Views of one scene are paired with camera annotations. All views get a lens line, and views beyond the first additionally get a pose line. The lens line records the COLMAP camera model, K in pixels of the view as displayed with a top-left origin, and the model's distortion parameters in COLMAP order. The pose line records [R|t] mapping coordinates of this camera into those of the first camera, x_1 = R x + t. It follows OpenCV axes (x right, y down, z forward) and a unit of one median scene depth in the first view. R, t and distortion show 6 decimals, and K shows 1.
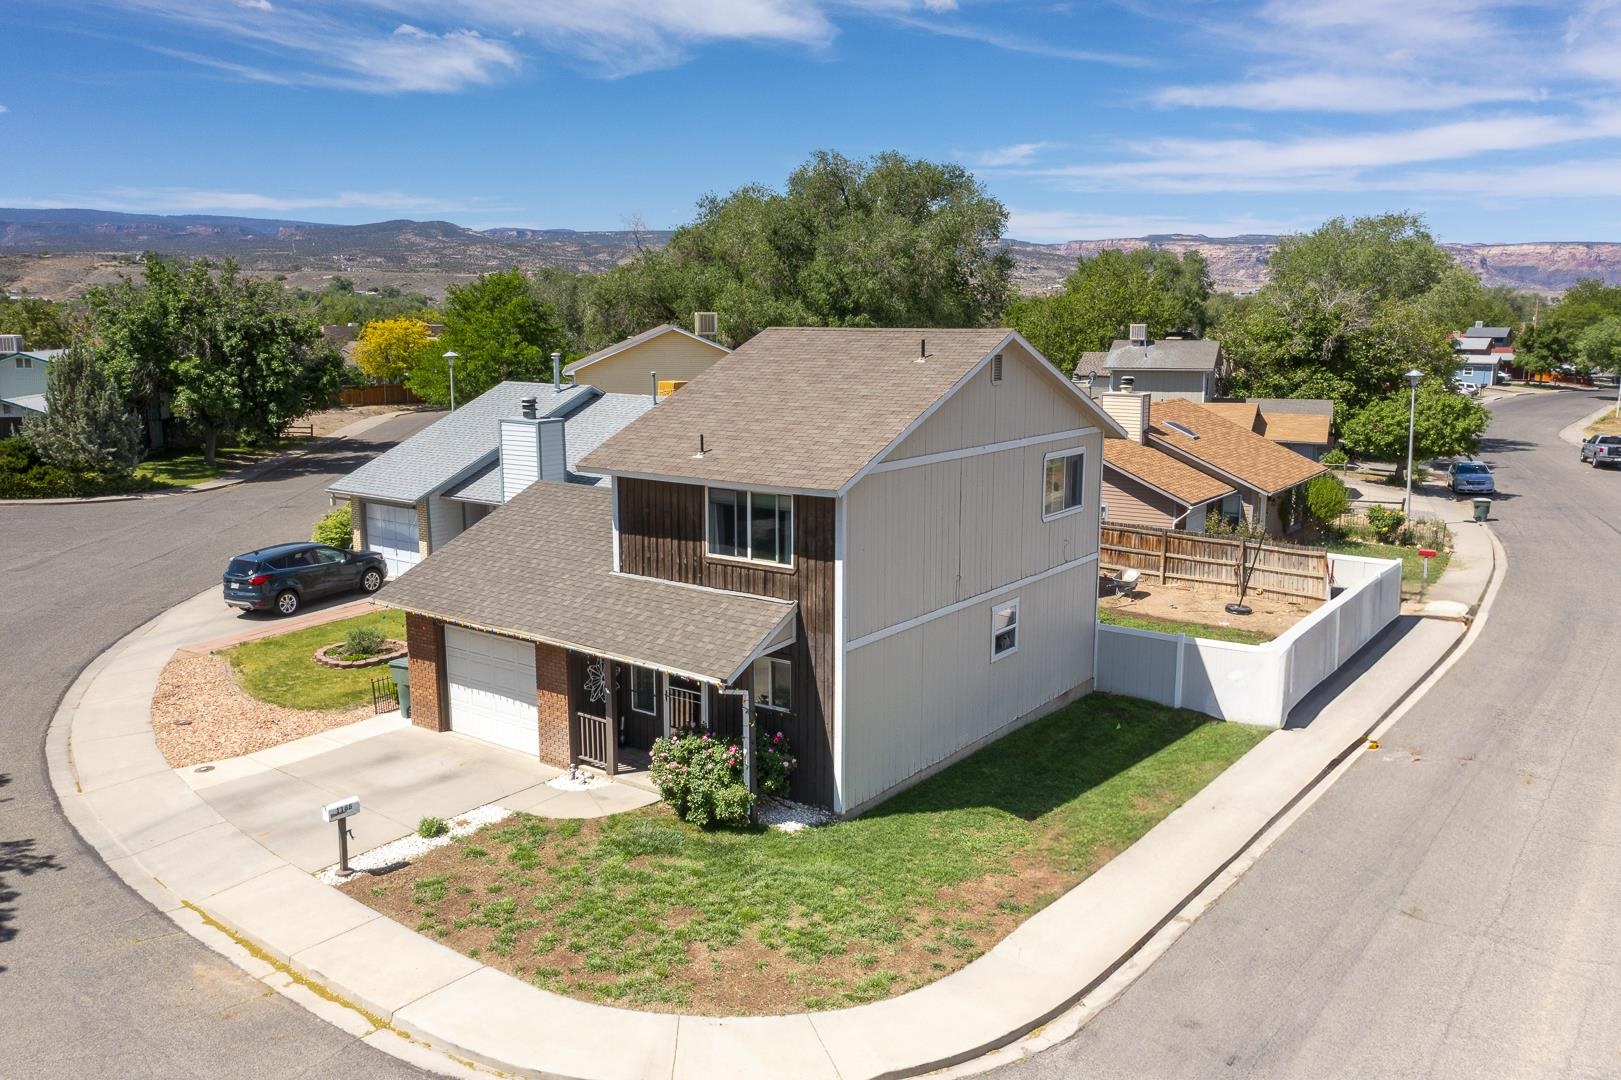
lens RADIAL K [[1305.8, 0, 694.1], [0, 1305.8, 542.5], [0, 0, 1]] dist [-0.016019, -0.007067]
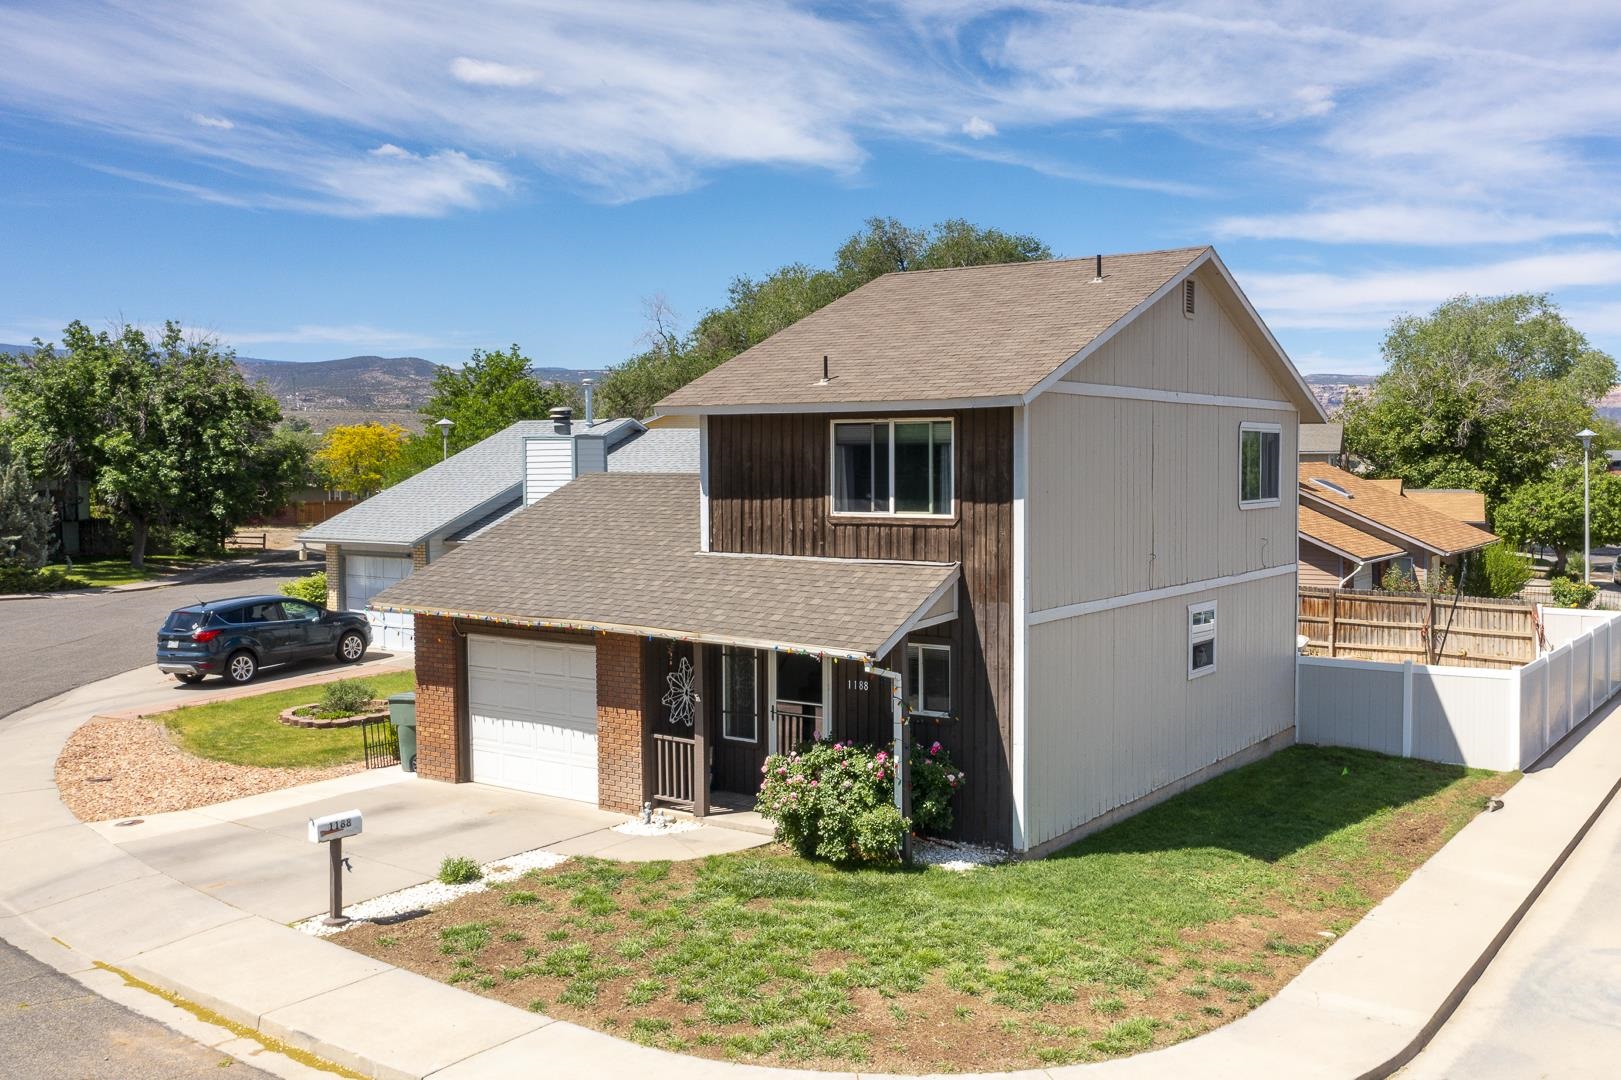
lens RADIAL K [[1497.9, 0, 810.5], [0, 1497.9, 540.0], [0, 0, 1]] dist [-0.009937, -0.016189]
pose [[0.997412, 0.005095, 0.071717, -0.062335], [0.003682, 0.992559, -0.121712, 0.125196], [-0.071803, 0.121661, 0.989971, 0.141216]]
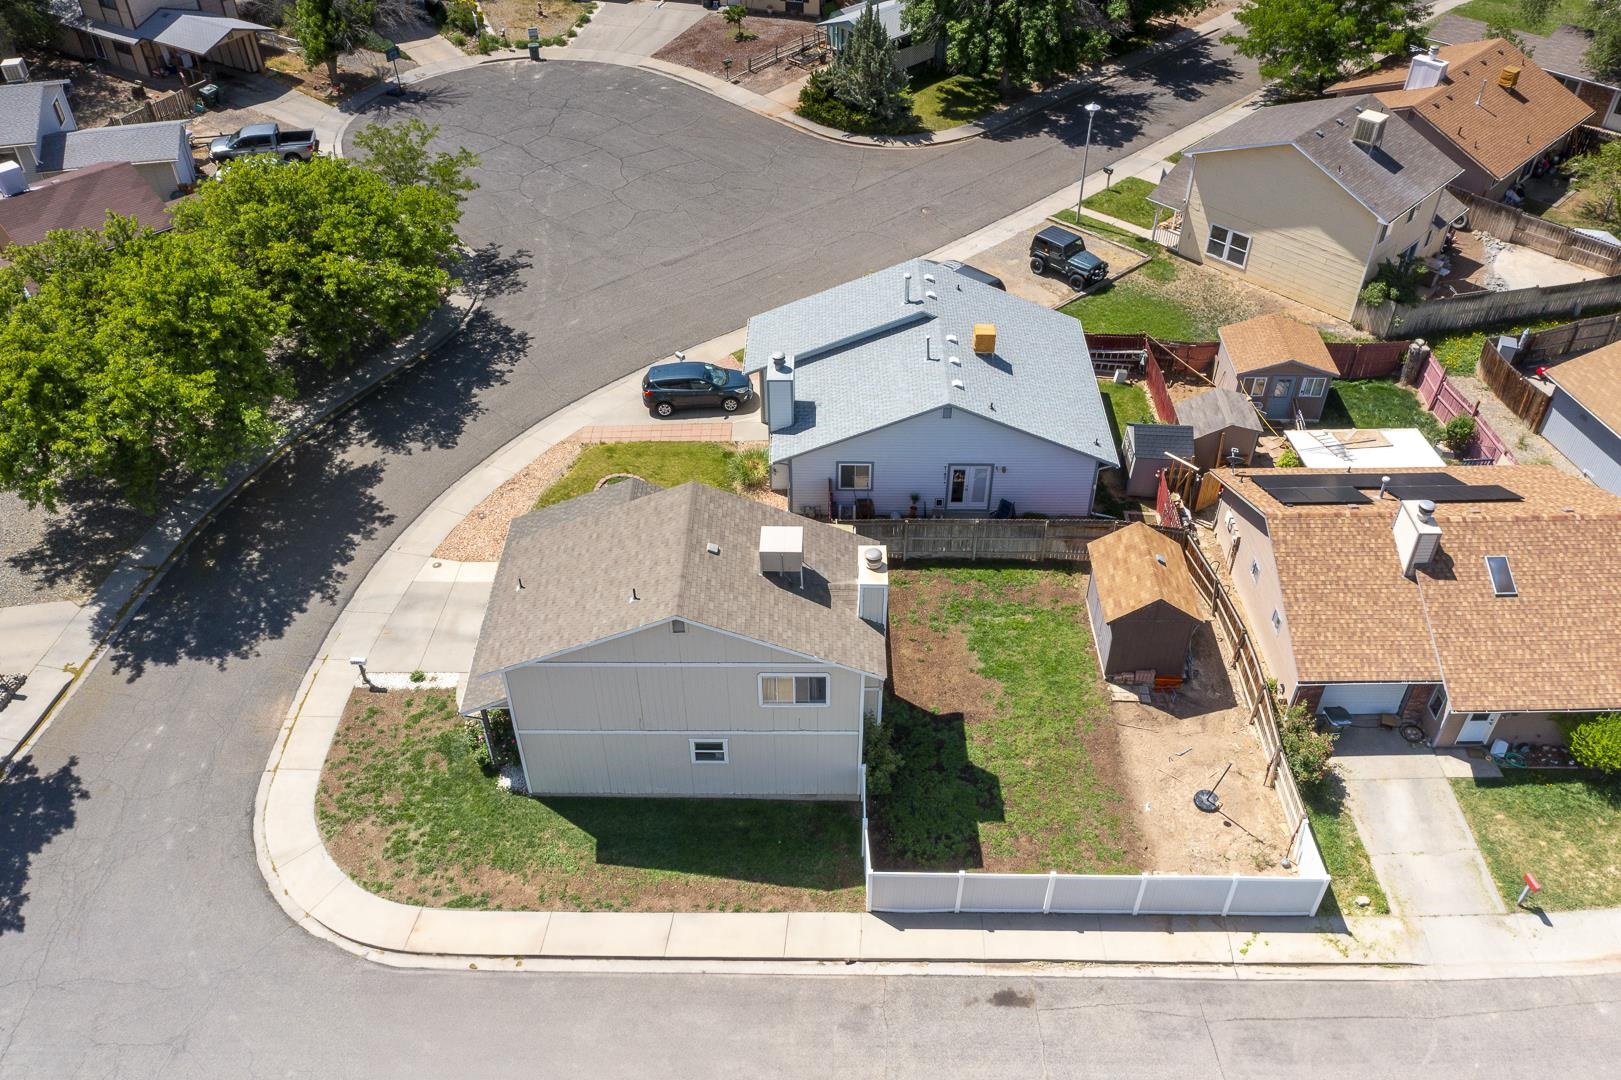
lens RADIAL K [[1279.9, 0, 810.5], [0, 1279.9, 540.0], [0, 0, 1]] dist [-0.010465, -0.003378]
pose [[0.639876, 0.508064, -0.576568, 1.126762], [-0.137348, 0.813801, 0.564681, -1.063885], [0.756105, -0.282135, 0.590513, 0.301141]]
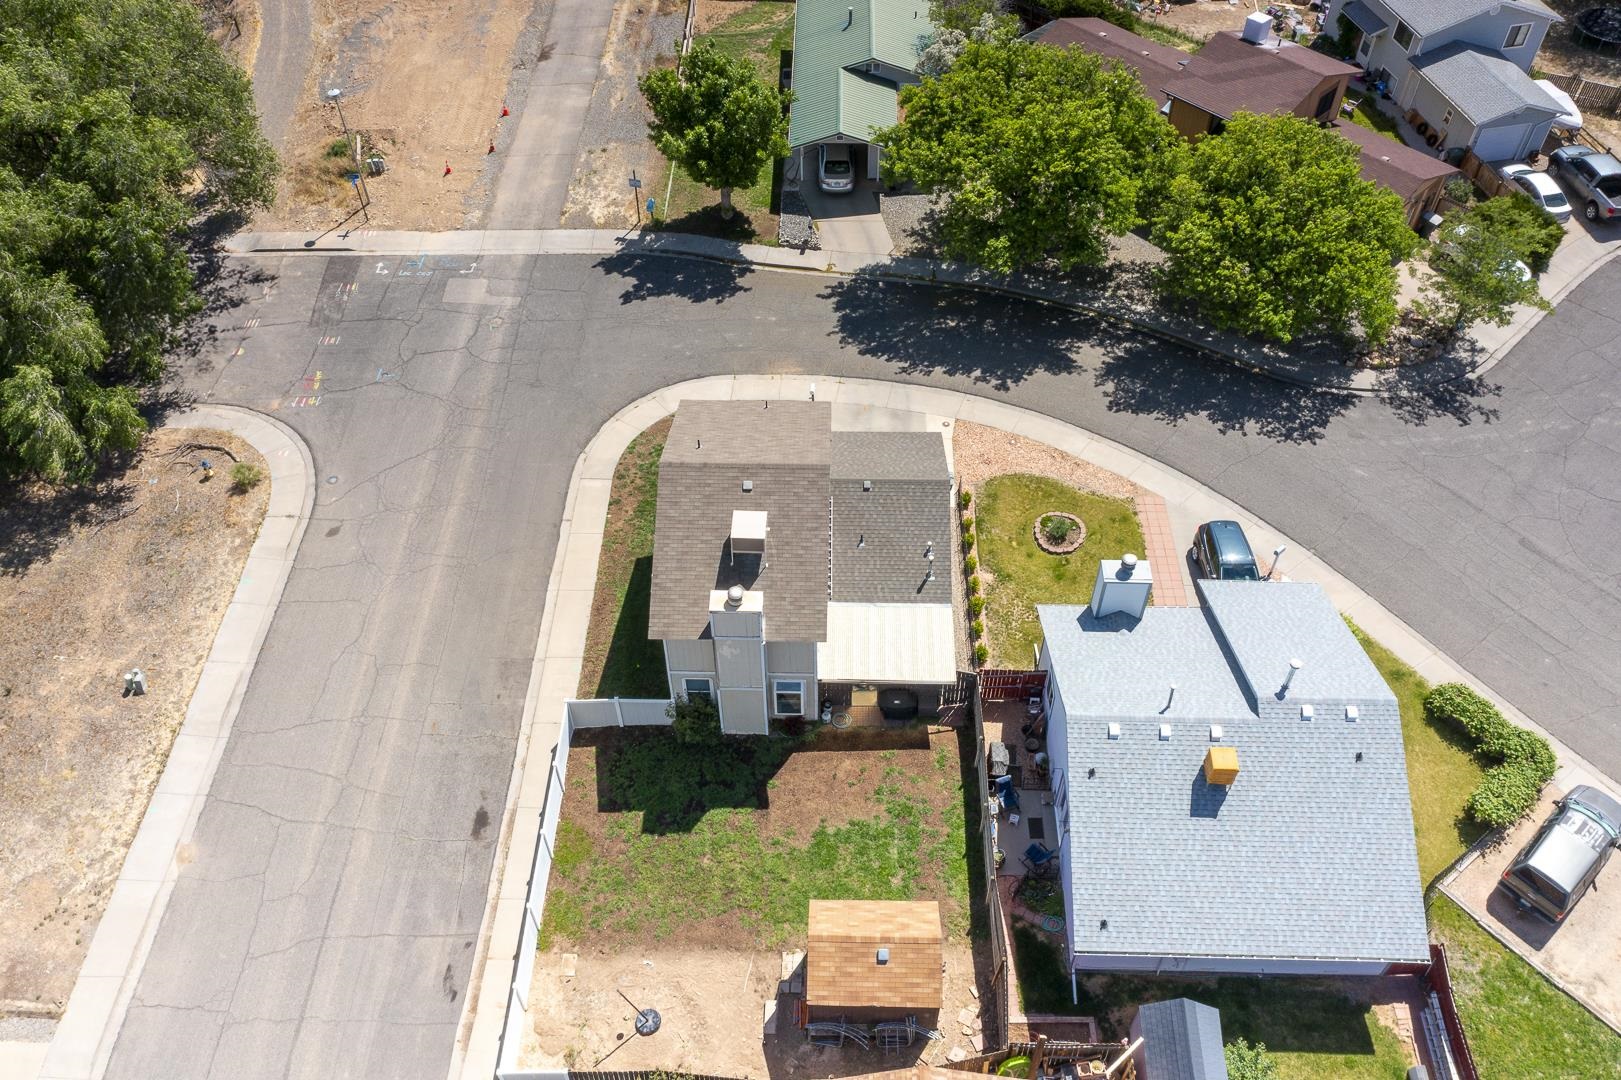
lens RADIAL K [[1279.9, 0, 810.5], [0, 1279.9, 540.0], [0, 0, 1]] dist [-0.010465, -0.003378]
pose [[-0.779767, 0.479673, -0.402340, 0.870504], [-0.093887, 0.545784, 0.832649, -1.647740], [0.618990, 0.687047, -0.380549, 1.911844]]
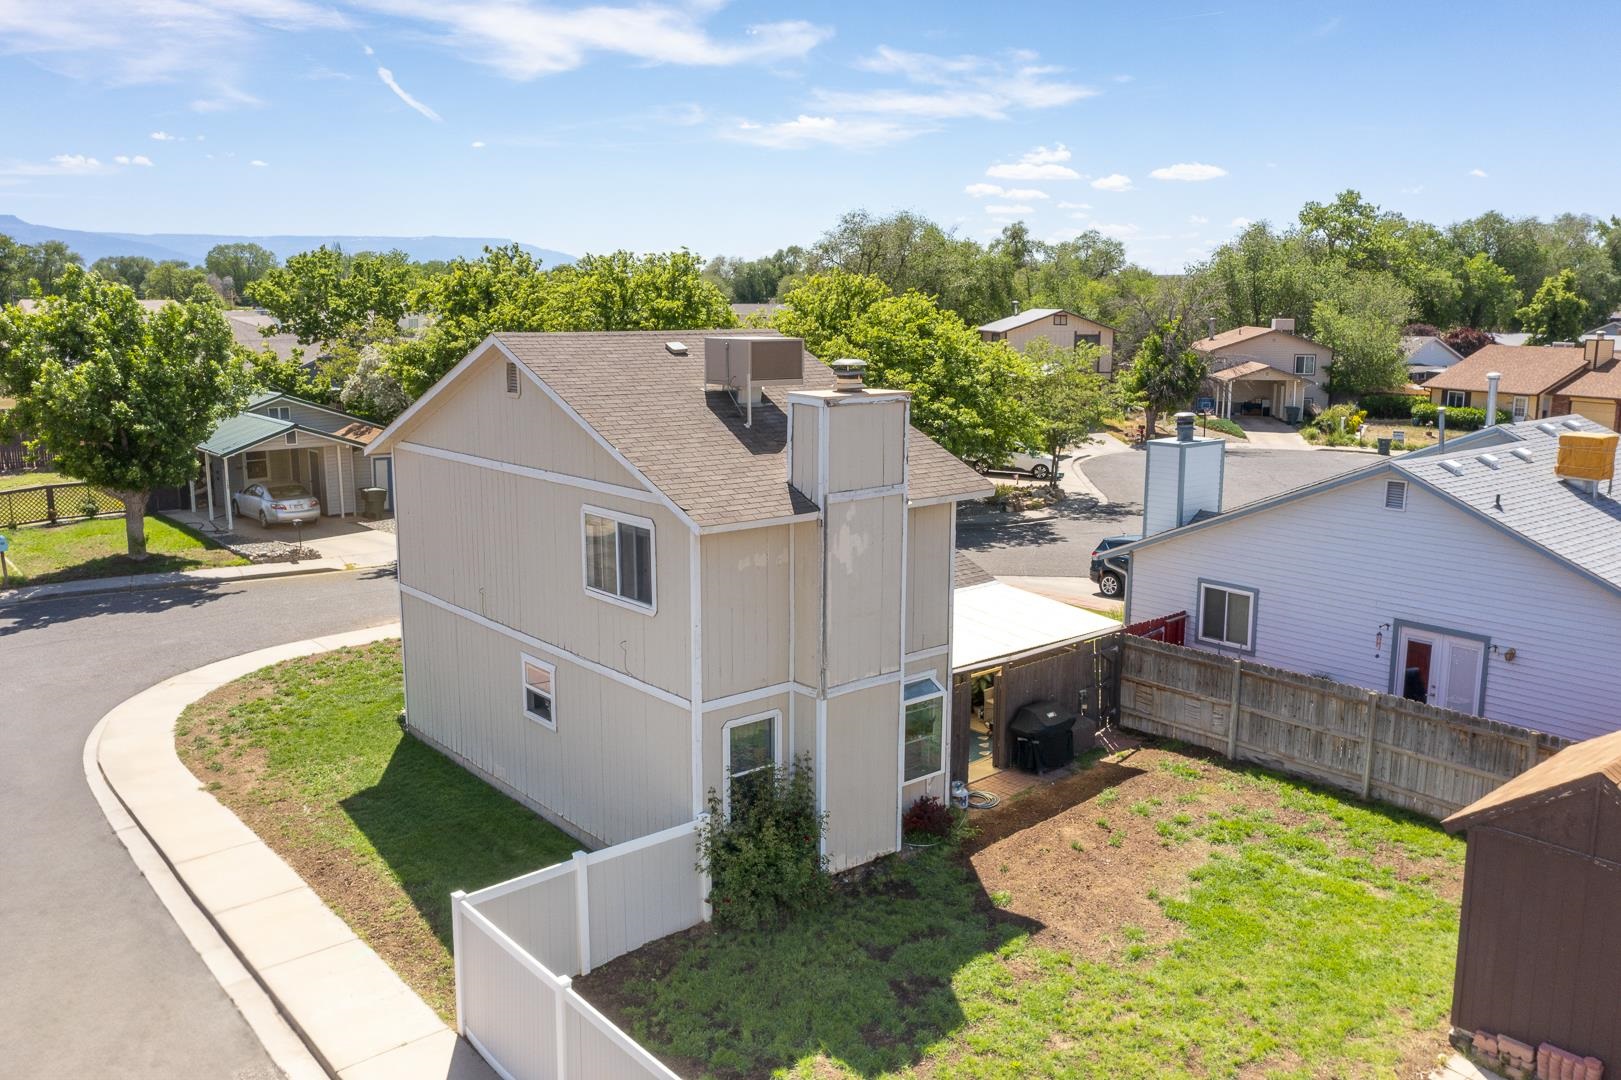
lens RADIAL K [[1296.4, 0, 810.5], [0, 1296.4, 540.0], [0, 0, 1]] dist [-0.004739, 0.000897]
pose [[-0.168208, 0.190036, -0.967260, 1.085929], [-0.171011, 0.960737, 0.218494, -0.262127], [0.970804, 0.202165, -0.129106, 1.356221]]
